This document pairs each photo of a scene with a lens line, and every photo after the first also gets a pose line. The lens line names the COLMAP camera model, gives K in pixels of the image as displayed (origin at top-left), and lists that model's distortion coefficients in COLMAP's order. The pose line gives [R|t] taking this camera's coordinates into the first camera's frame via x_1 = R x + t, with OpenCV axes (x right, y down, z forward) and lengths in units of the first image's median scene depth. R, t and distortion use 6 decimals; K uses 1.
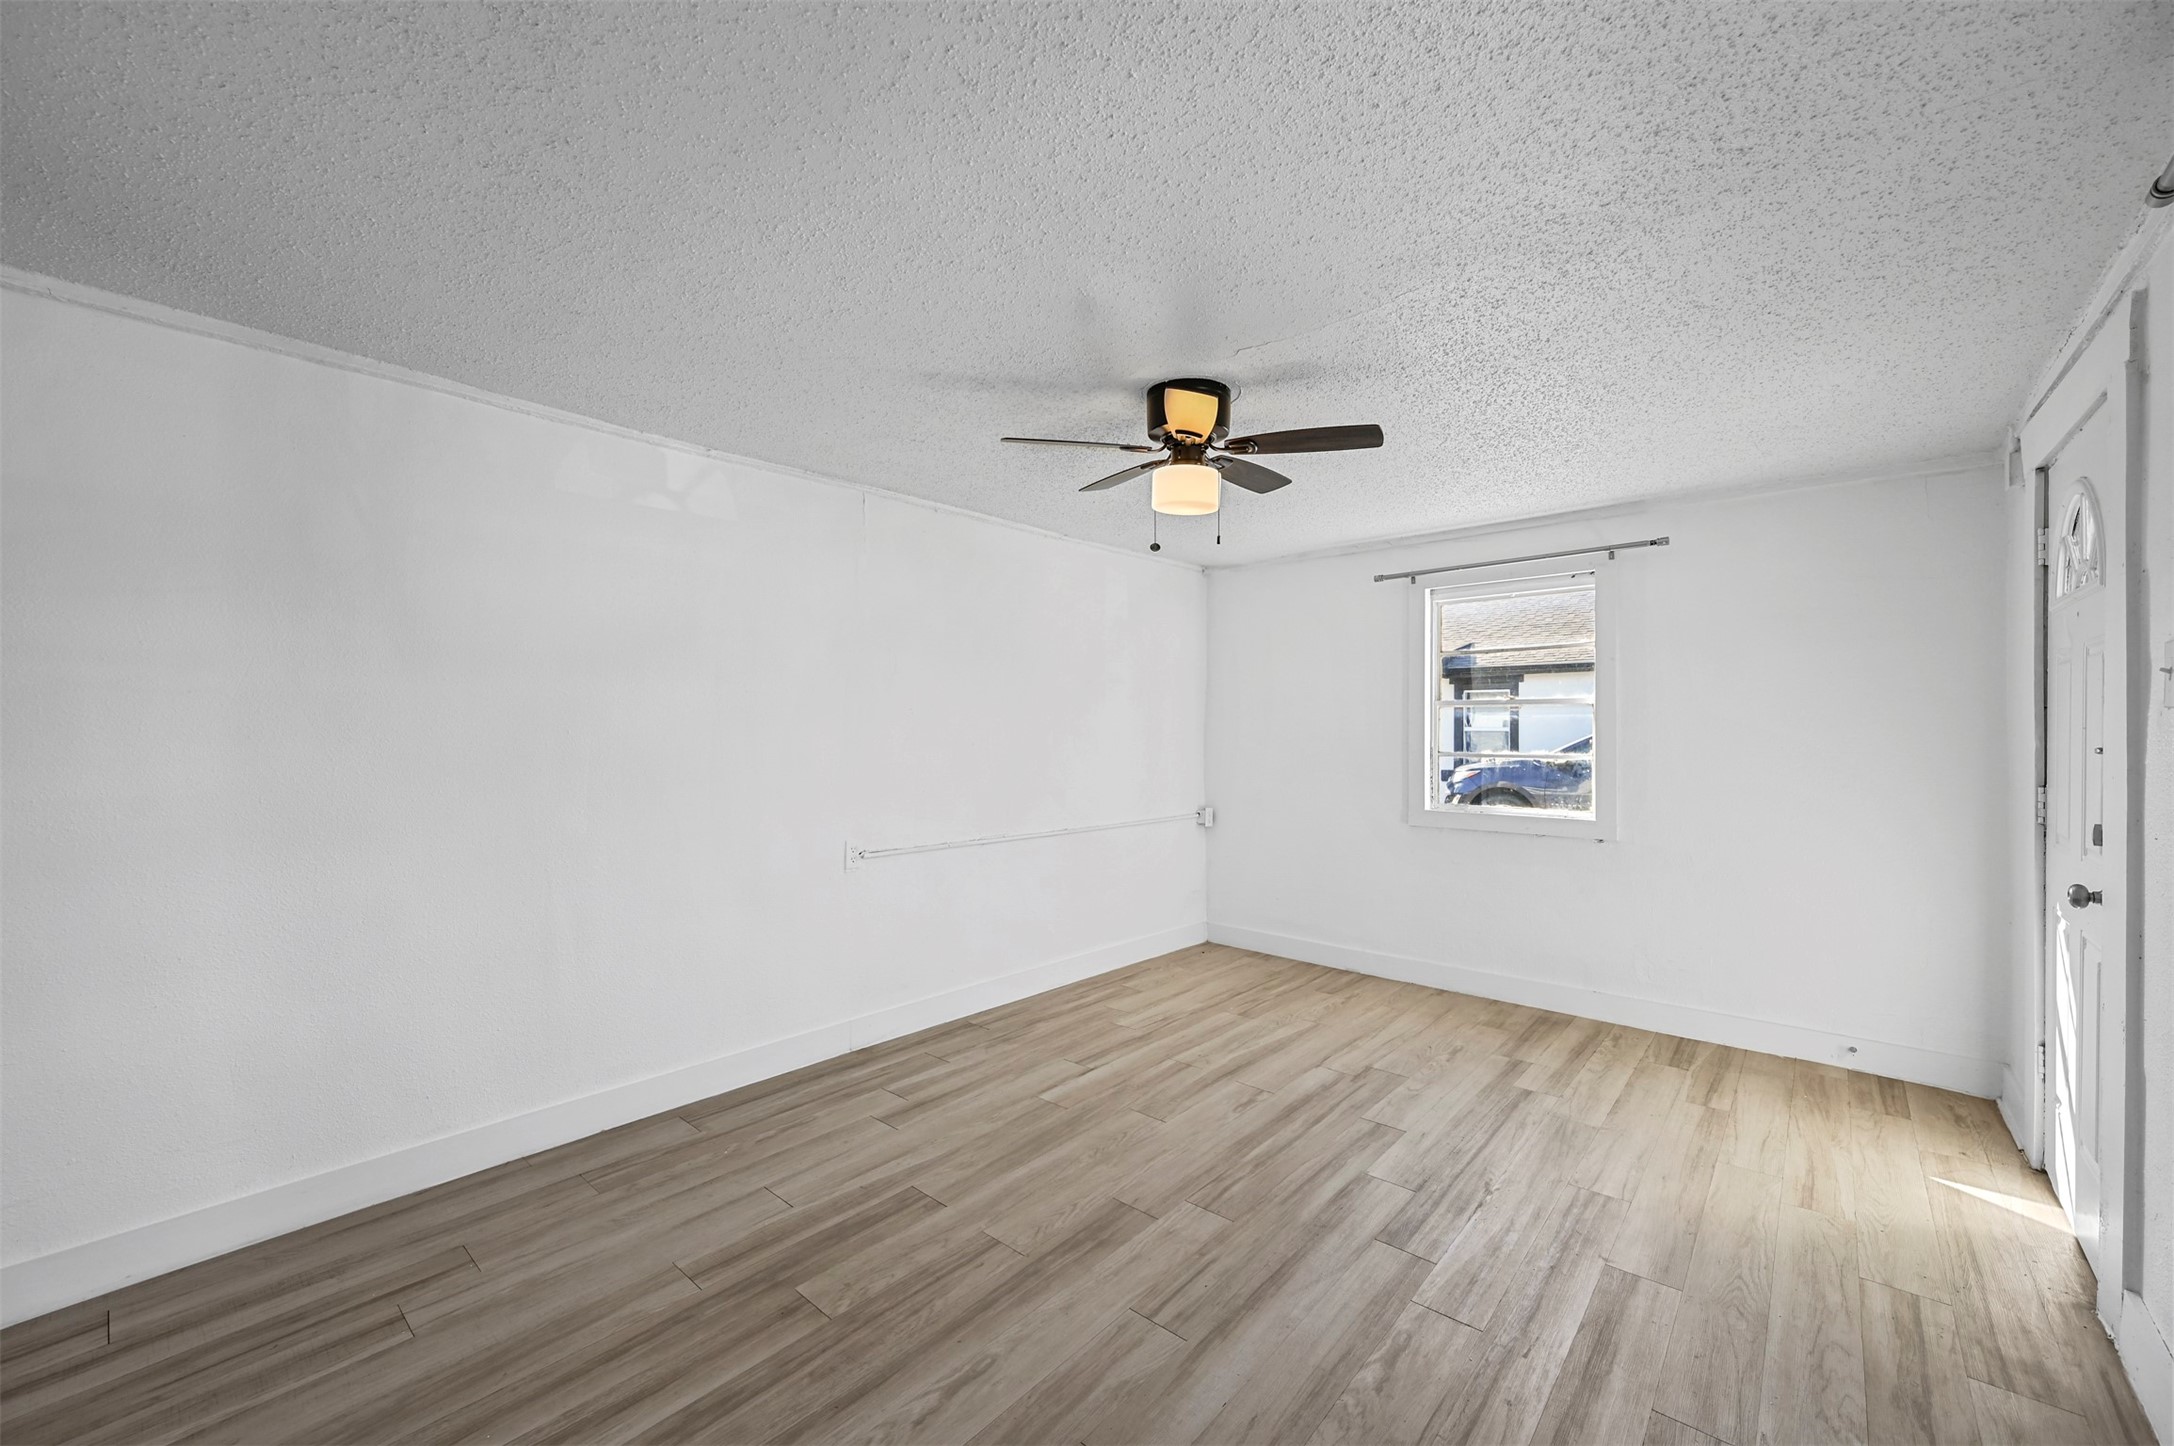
lens RADIAL K [[854.7, 0, 1093.4], [0, 854.7, 726.7], [0, 0, 1]] dist [0.002717, 0.000200]
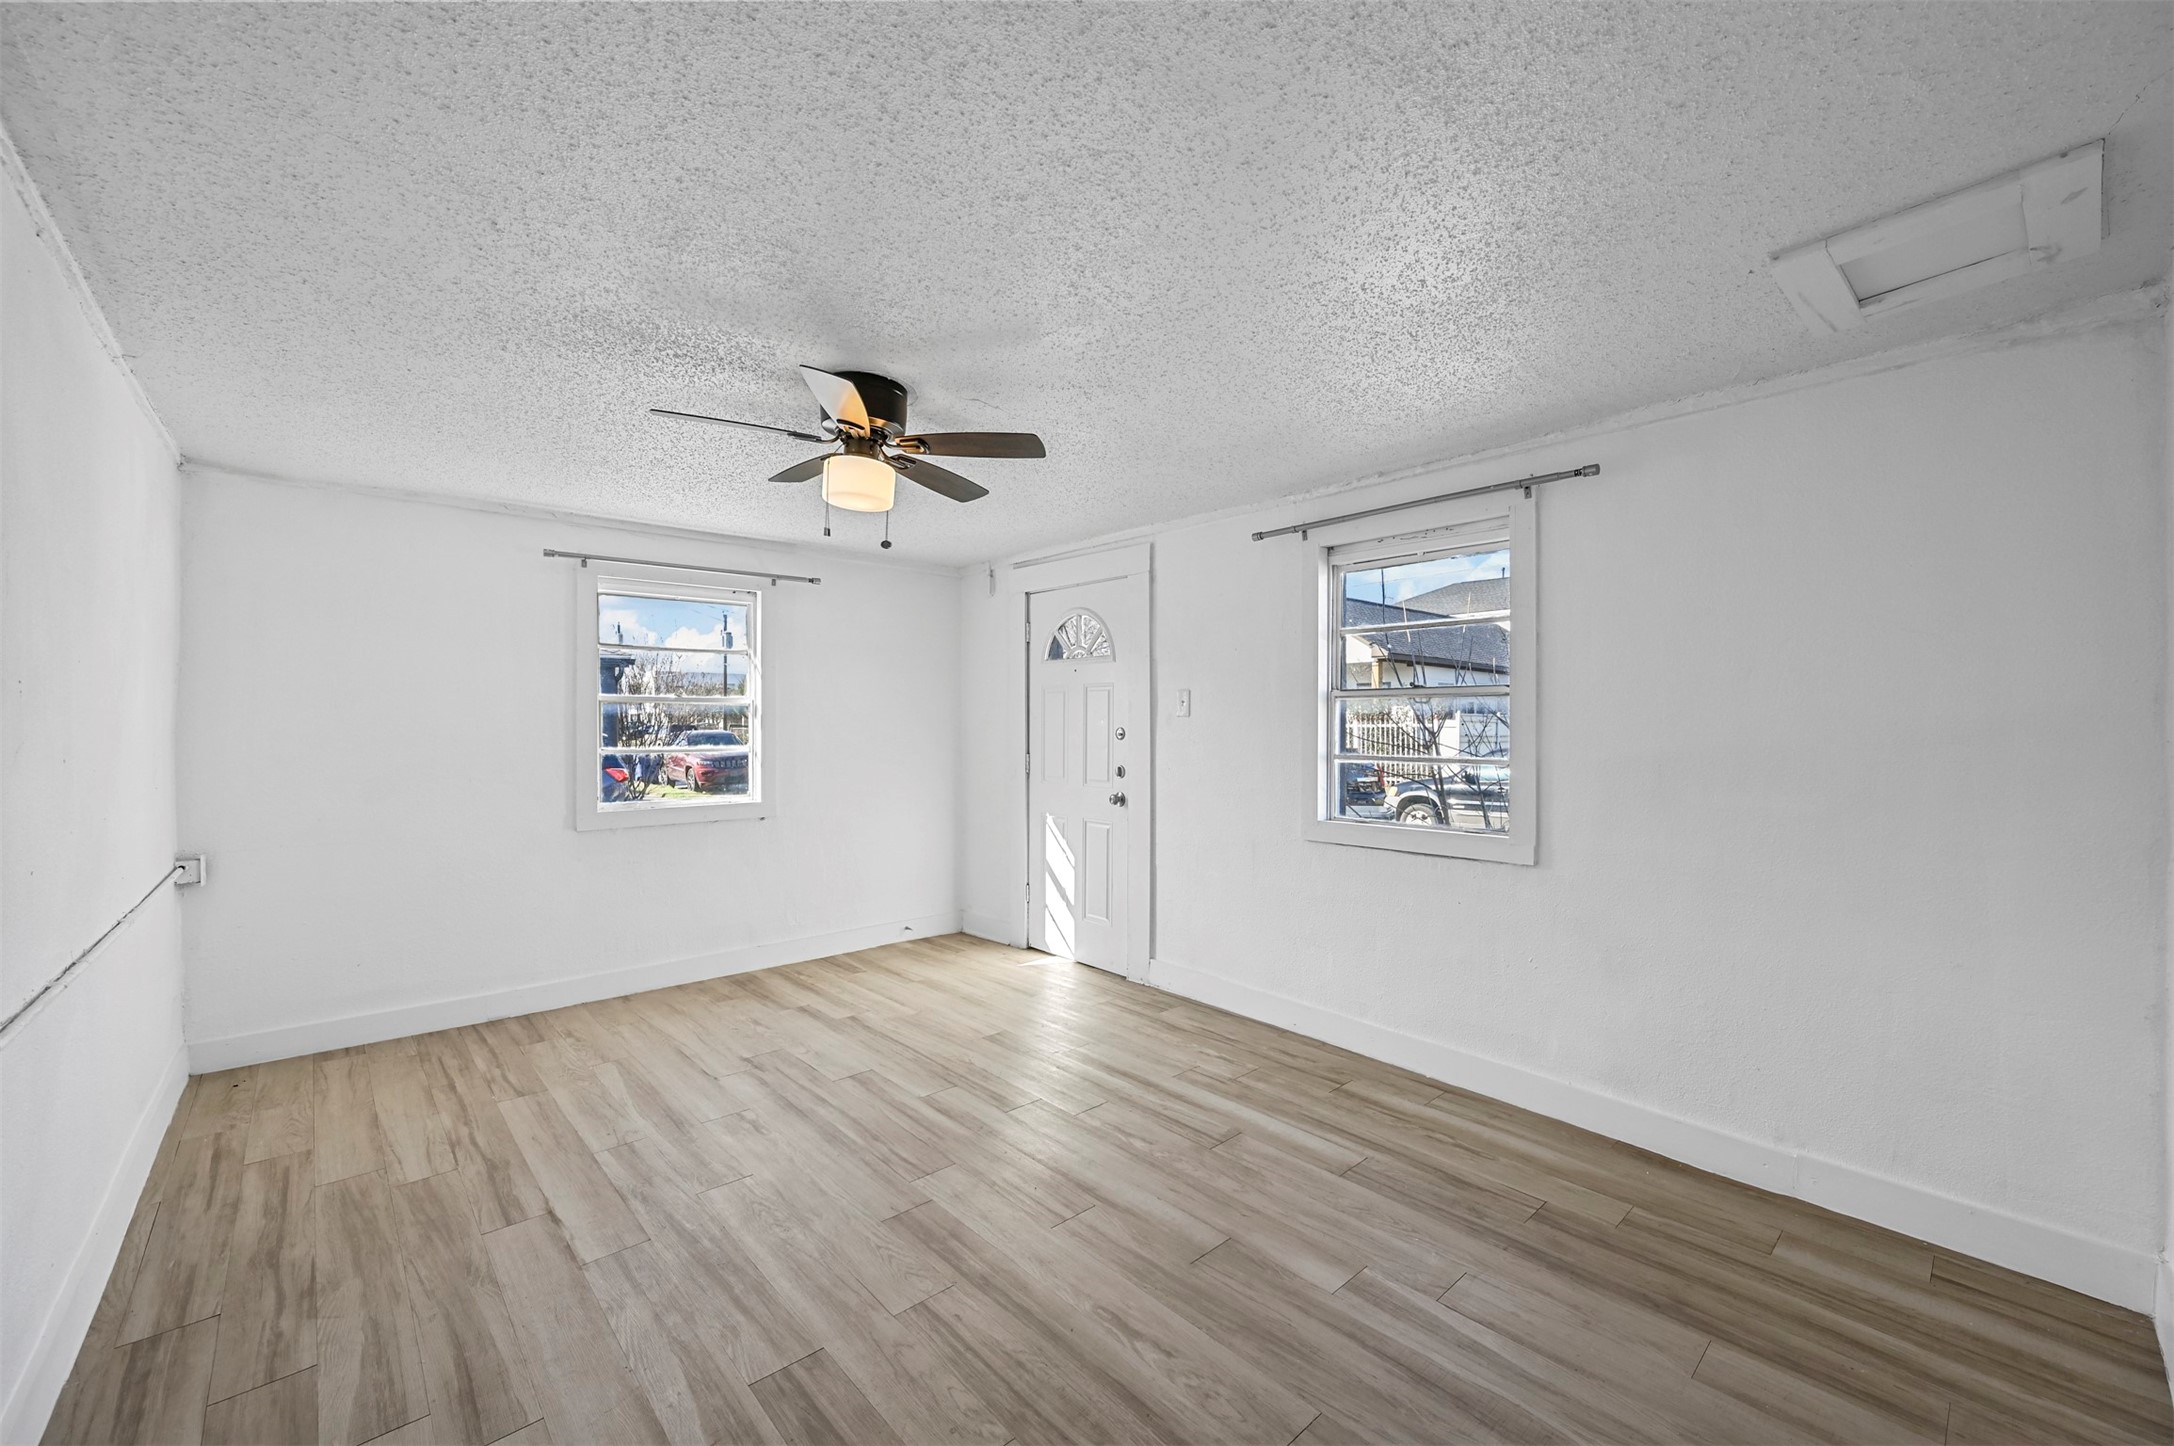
lens RADIAL K [[854.7, 0, 1094.3], [0, 854.7, 725.7], [0, 0, 1]] dist [0.002717, 0.000200]
pose [[0.120137, -0.002800, 0.992753, -0.605923], [-0.000860, 0.999995, 0.002925, -0.000395], [-0.992757, -0.001205, 0.120134, 0.446282]]
